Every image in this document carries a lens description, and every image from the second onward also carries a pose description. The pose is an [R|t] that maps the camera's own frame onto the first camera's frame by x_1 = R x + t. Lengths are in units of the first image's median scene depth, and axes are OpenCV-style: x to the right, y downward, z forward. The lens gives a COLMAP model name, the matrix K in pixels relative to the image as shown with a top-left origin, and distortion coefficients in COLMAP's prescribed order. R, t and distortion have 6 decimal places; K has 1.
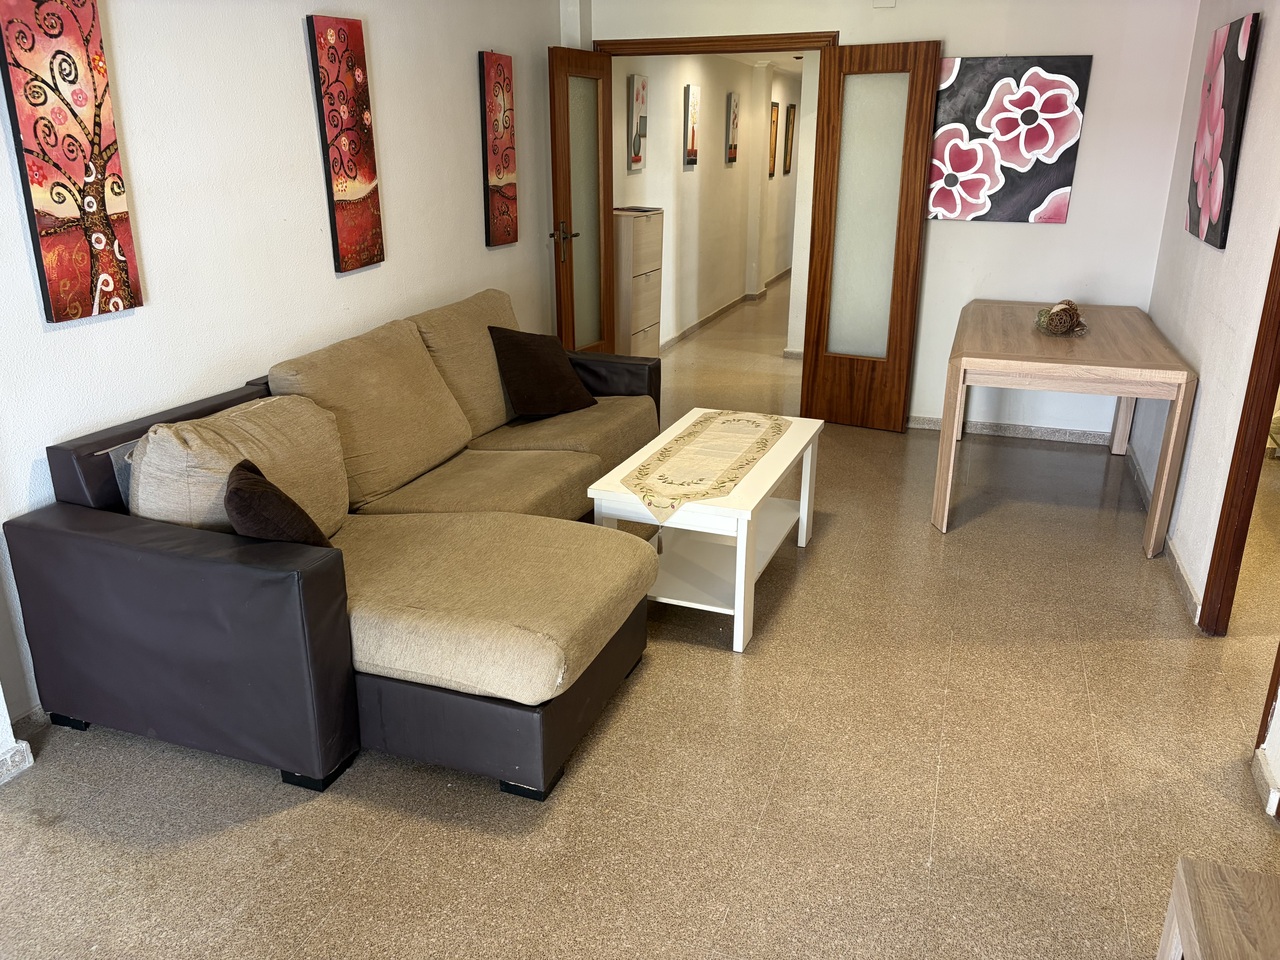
lens RADIAL K [[965.5, 0, 649.0], [0, 965.5, 481.6], [0, 0, 1]] dist [0.038166, -0.041219]
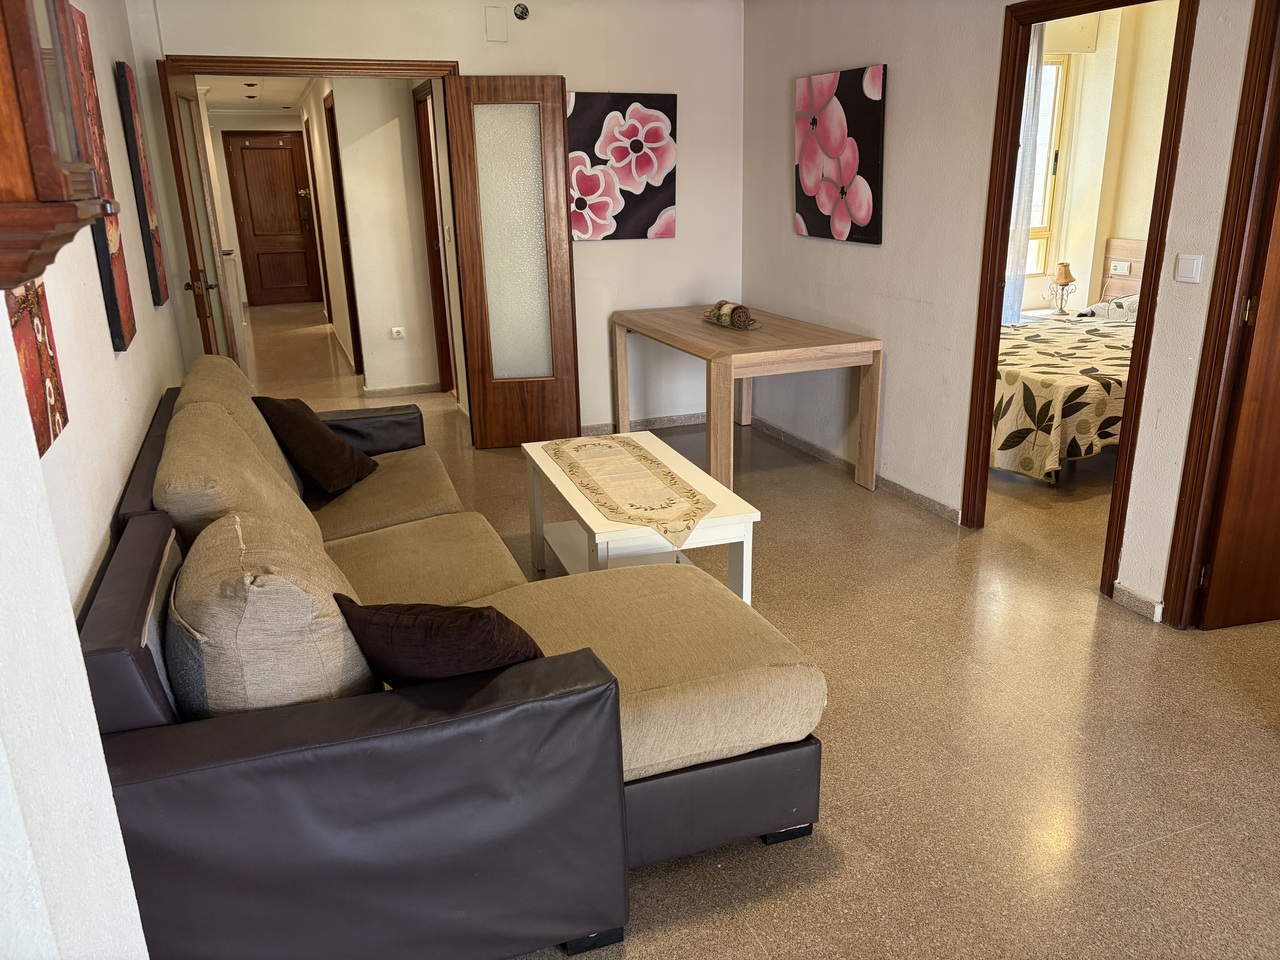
lens RADIAL K [[973.3, 0, 640.0], [0, 973.3, 480.0], [0, 0, 1]] dist [0.001656, 0.000524]
pose [[0.761551, -0.209888, 0.613178, -0.375163], [0.231831, 0.971729, 0.044690, -0.047569], [-0.605223, 0.108120, 0.788680, 0.147604]]
